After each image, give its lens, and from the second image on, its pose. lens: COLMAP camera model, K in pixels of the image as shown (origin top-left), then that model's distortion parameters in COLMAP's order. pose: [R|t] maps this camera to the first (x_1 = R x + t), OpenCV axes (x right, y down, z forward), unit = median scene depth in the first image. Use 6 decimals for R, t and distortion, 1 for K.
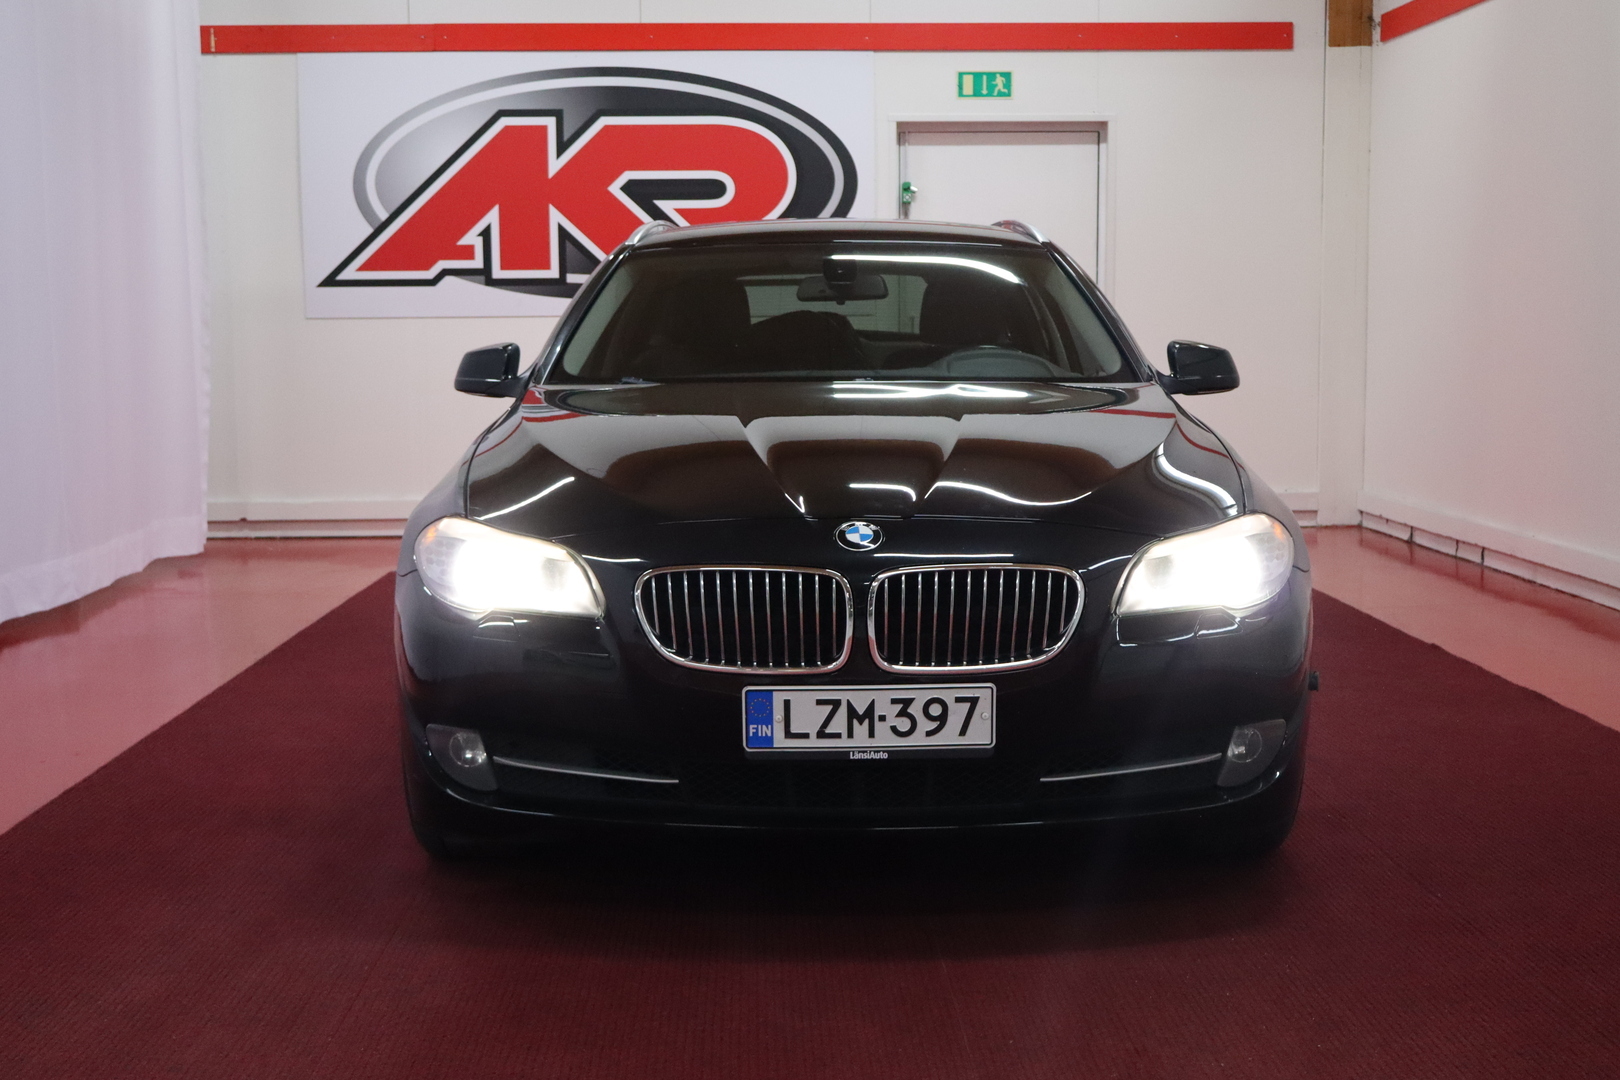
lens RADIAL K [[2112.6, 0, 810.0], [0, 2112.6, 540.0], [0, 0, 1]] dist [0.003951, 0.019393]
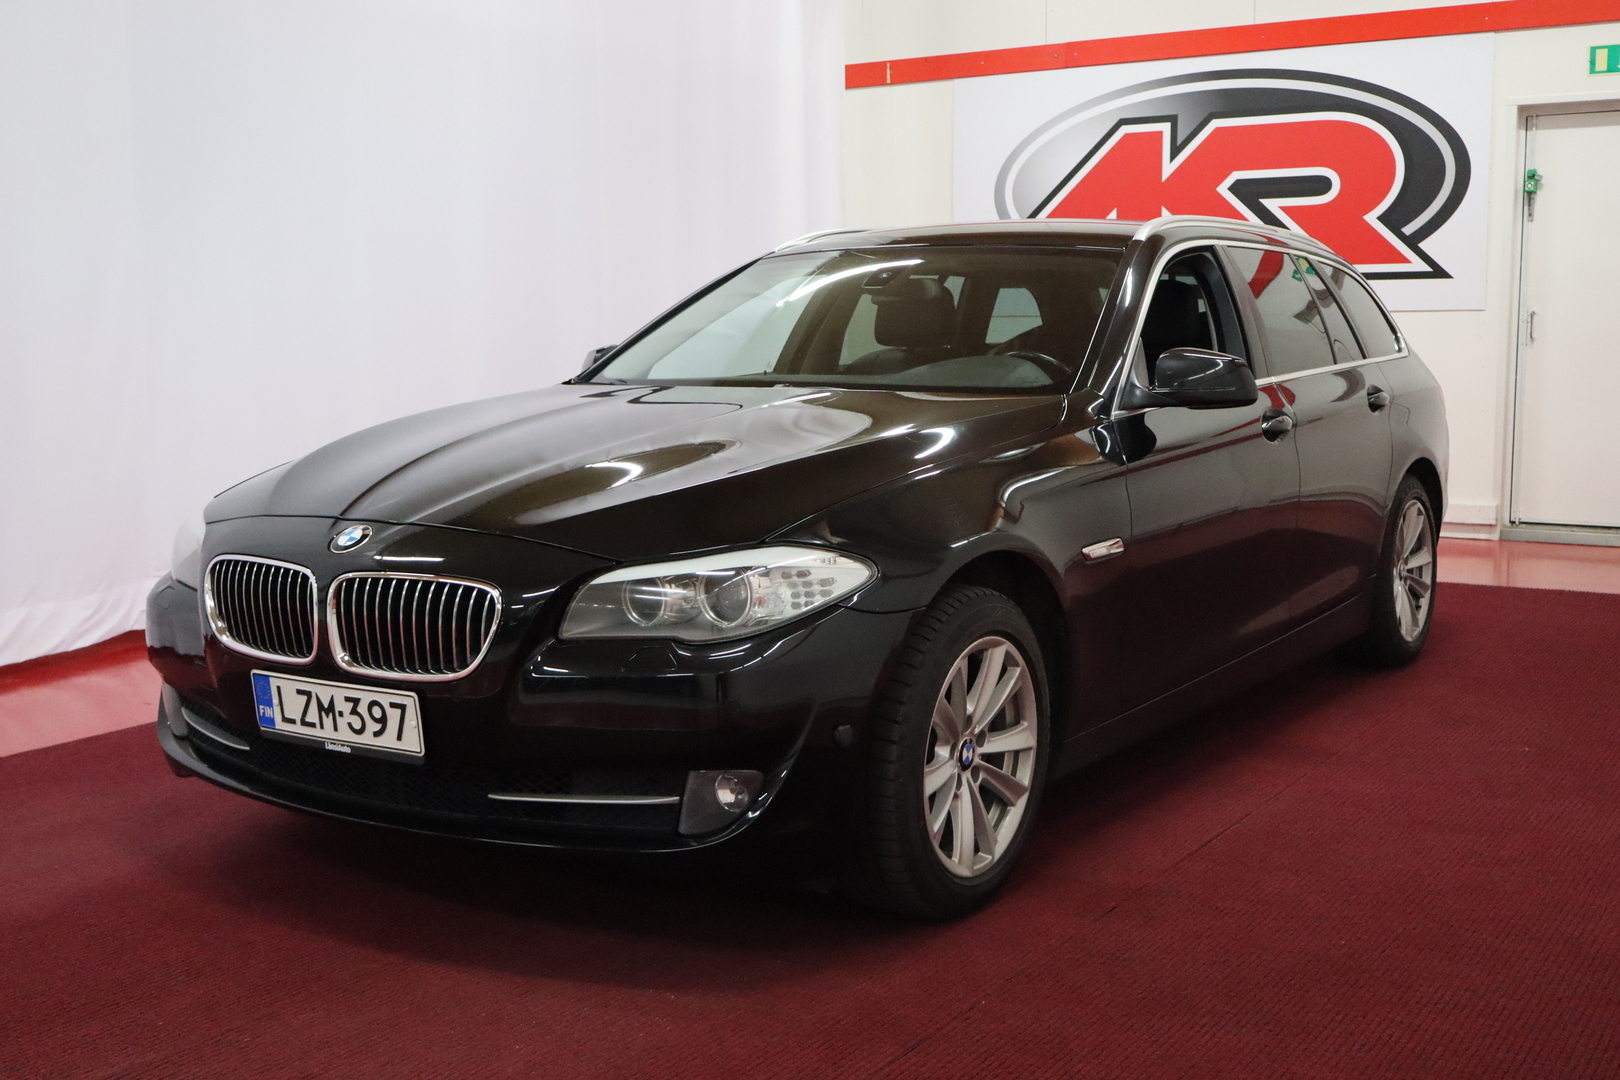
lens RADIAL K [[1875.0, 0, 810.0], [0, 1875.0, 540.0], [0, 0, 1]] dist [0.012209, 0.017443]
pose [[0.820177, 0.068935, -0.567941, 0.742867], [-0.058063, 0.997618, 0.037237, -0.049438], [0.569155, 0.002435, 0.822226, 0.365442]]
